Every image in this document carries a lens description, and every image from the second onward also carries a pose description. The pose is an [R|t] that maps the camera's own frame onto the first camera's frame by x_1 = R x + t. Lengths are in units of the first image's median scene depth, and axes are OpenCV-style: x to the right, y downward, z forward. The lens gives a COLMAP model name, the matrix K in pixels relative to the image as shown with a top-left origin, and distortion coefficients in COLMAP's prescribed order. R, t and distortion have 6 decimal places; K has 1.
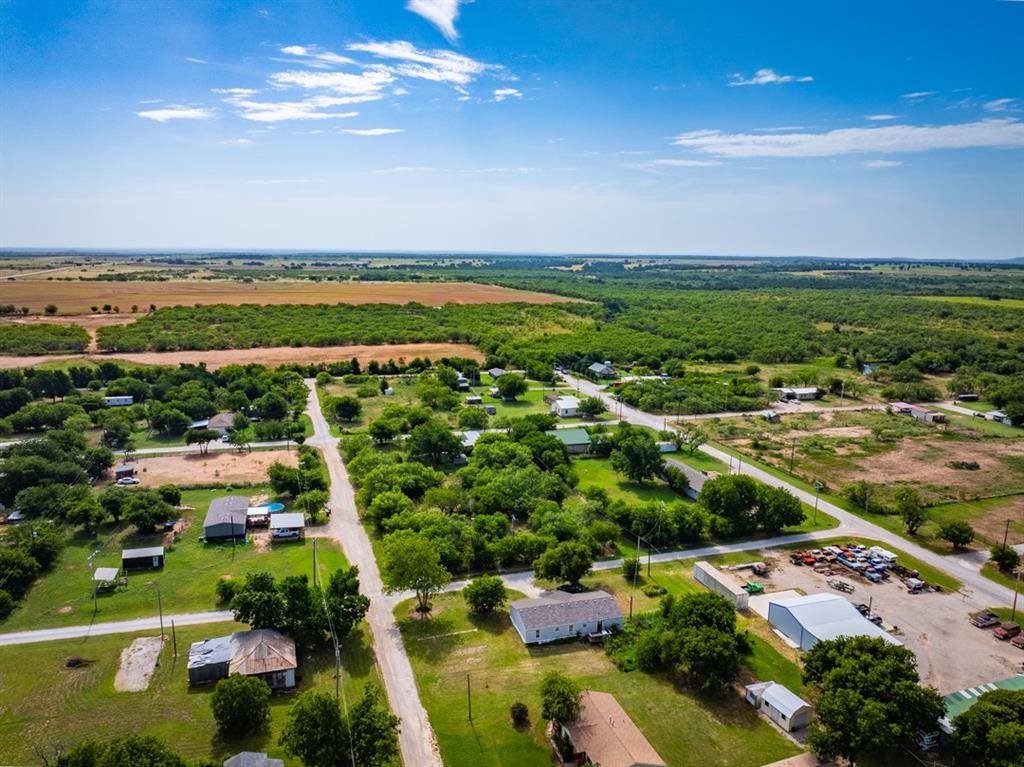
lens RADIAL K [[738.5, 0, 515.2], [0, 738.5, 385.9], [0, 0, 1]] dist [-0.047123, 0.013754]
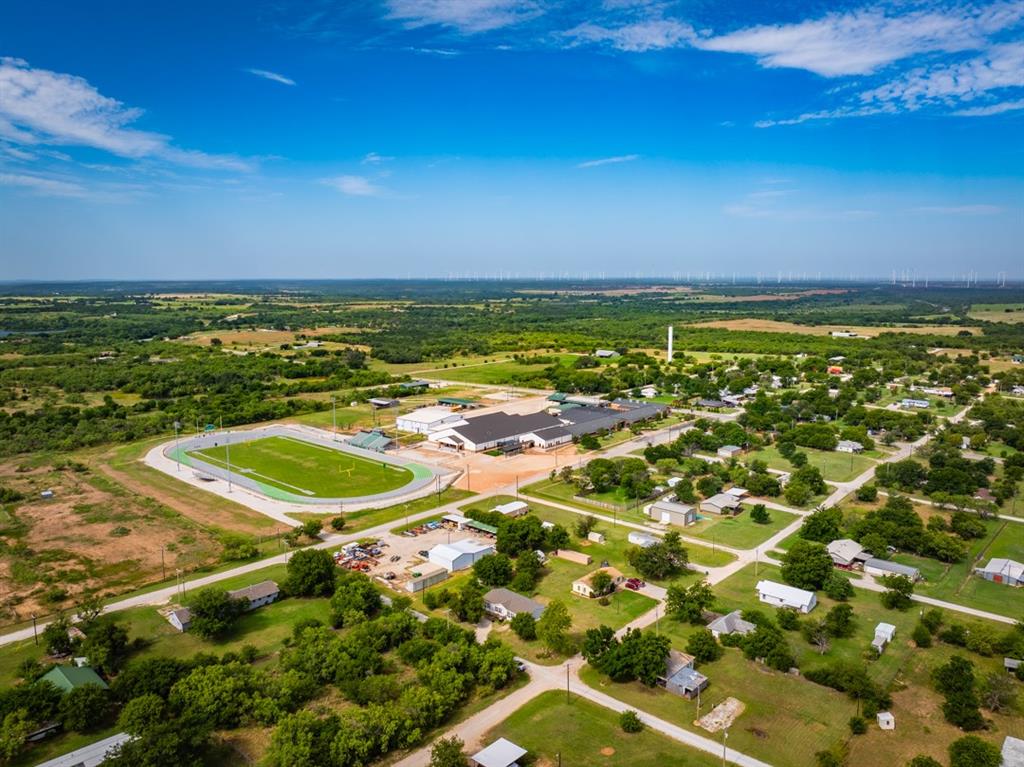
lens RADIAL K [[738.5, 0, 512.9], [0, 738.5, 381.9], [0, 0, 1]] dist [-0.047123, 0.013754]
pose [[-0.504623, -0.133036, 0.853028, -0.716393], [0.150540, 0.959360, 0.238674, -0.319097], [-0.850113, 0.248856, -0.464088, 0.919702]]
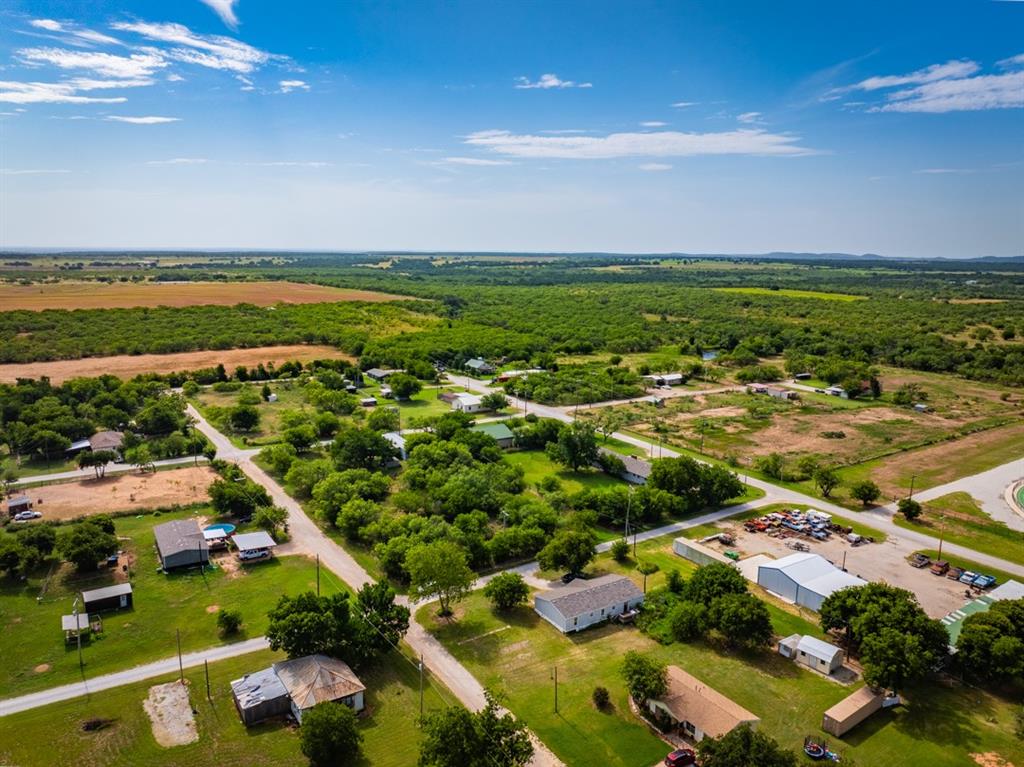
lens RADIAL K [[738.5, 0, 515.9], [0, 738.5, 380.4], [0, 0, 1]] dist [-0.047123, 0.013754]
pose [[0.963177, -0.046988, 0.264732, -0.163526], [0.047860, 0.998849, 0.003158, -0.003955], [-0.264575, 0.009629, 0.964317, 0.013892]]
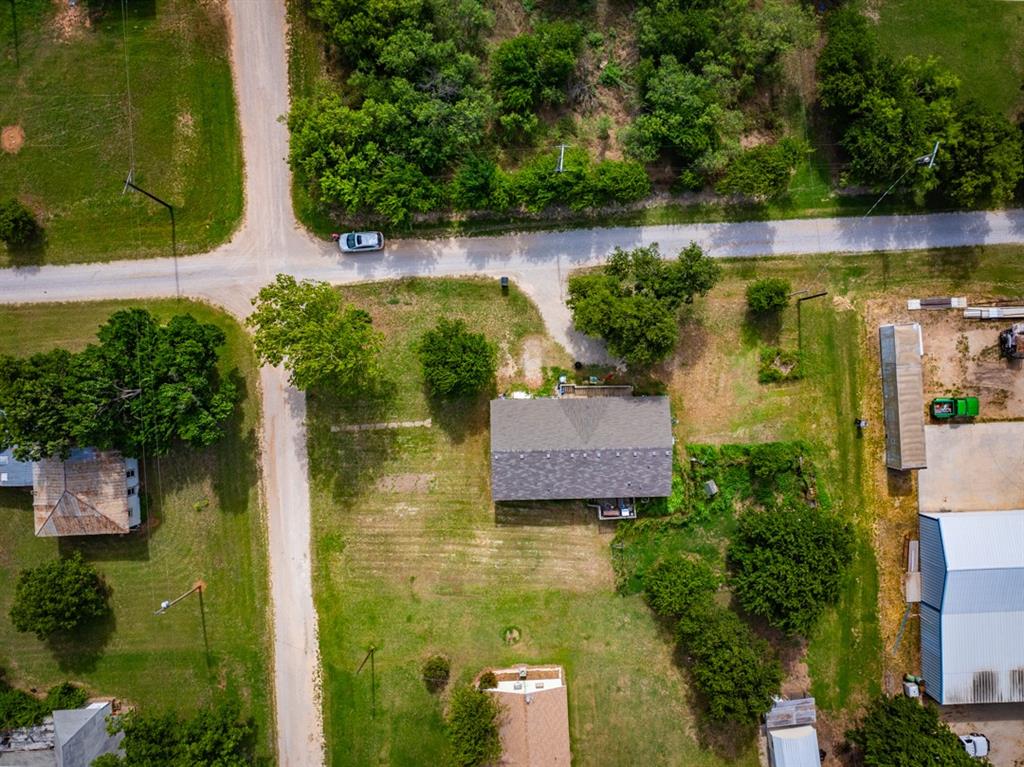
lens RADIAL K [[738.5, 0, 513.9], [0, 738.5, 384.9], [0, 0, 1]] dist [-0.047123, 0.013754]
pose [[0.965942, 0.258206, -0.016903, 0.008964], [-0.034370, 0.192773, 0.980641, -0.147709], [0.256466, -0.946662, 0.195082, 0.516686]]
